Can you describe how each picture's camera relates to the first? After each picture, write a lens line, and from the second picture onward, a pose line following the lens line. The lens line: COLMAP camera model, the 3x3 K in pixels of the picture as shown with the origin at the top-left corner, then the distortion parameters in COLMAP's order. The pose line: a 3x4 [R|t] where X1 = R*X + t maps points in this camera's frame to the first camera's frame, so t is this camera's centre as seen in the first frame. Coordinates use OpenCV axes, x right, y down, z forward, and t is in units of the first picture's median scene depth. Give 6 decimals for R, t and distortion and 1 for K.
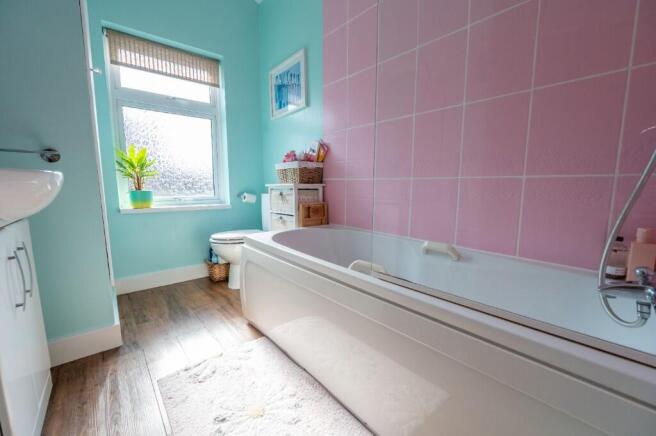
lens RADIAL K [[264.8, 0, 324.4], [0, 264.8, 218.8], [0, 0, 1]] dist [-0.003534, -0.000368]
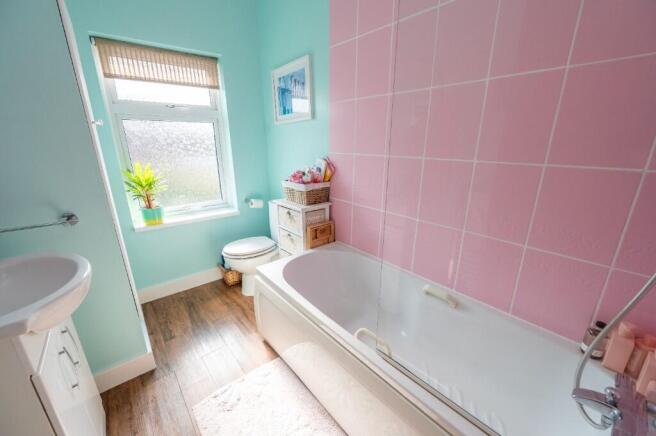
lens RADIAL K [[262.8, 0, 325.2], [0, 262.8, 219.1], [0, 0, 1]] dist [-0.003461, -0.000196]
pose [[0.999952, -0.001952, -0.009597, -0.012688], [0.003595, 0.984702, 0.174212, -0.247721], [0.009110, -0.174239, 0.984661, -0.003101]]
